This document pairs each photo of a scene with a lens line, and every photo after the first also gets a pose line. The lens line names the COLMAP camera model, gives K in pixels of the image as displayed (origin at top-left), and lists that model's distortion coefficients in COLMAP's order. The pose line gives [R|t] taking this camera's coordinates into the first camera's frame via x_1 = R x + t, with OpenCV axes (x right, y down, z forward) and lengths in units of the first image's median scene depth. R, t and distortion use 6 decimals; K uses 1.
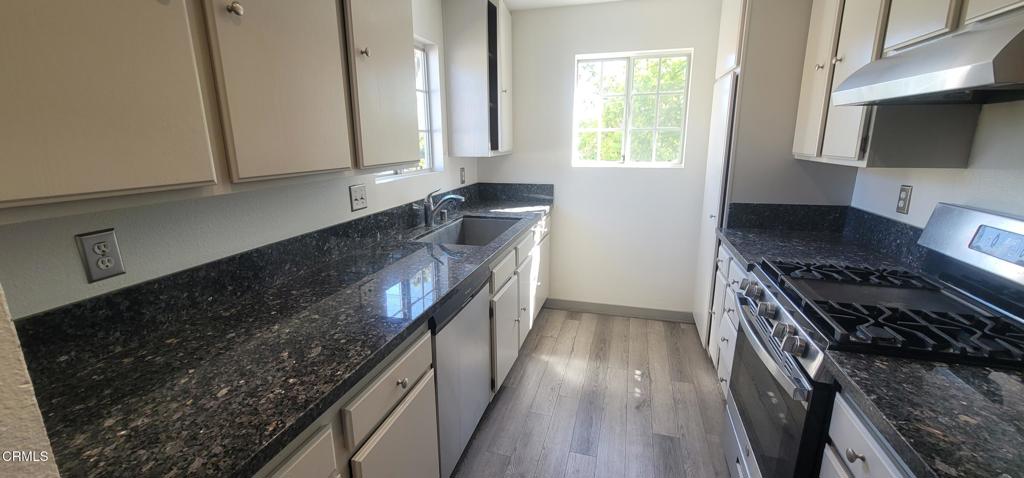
lens RADIAL K [[417.7, 0, 510.4], [0, 417.7, 237.9], [0, 0, 1]] dist [-0.005689, 0.000884]
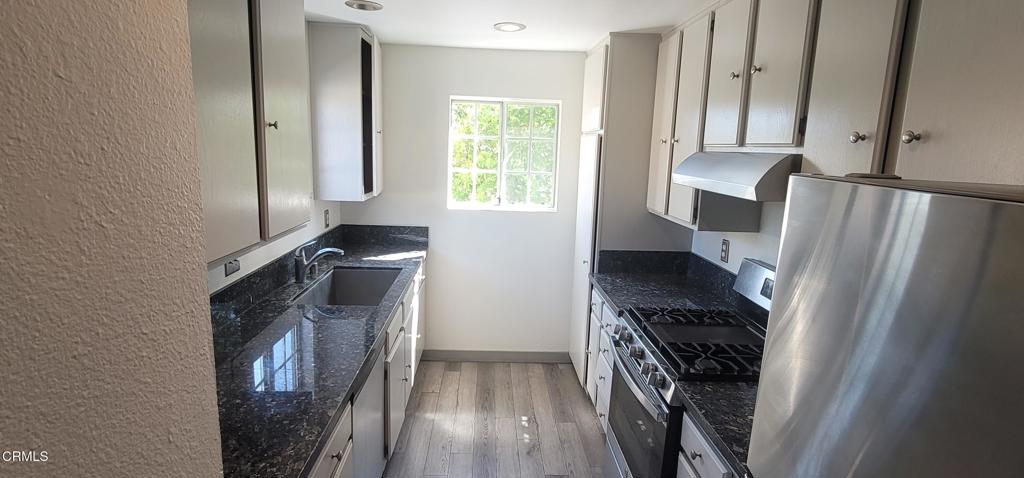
lens RADIAL K [[511.7, 0, 512.4], [0, 511.7, 233.4], [0, 0, 1]] dist [0.001508, -0.000700]
pose [[0.944013, -0.012065, 0.329687, -0.156113], [0.030995, 0.998154, -0.052222, -0.075972], [-0.328448, 0.059517, 0.942645, -0.229500]]
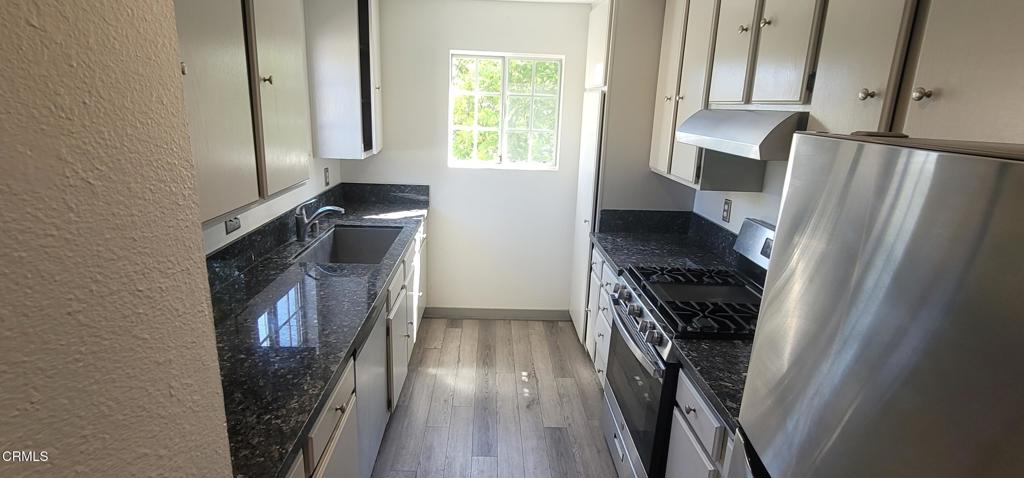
lens RADIAL K [[511.7, 0, 512.5], [0, 511.7, 234.0], [0, 0, 1]] dist [0.001508, -0.000700]
pose [[0.945532, -0.034915, 0.323653, -0.150849], [0.027039, 0.999219, 0.028801, -0.075800], [-0.324405, -0.018481, 0.945738, -0.227184]]
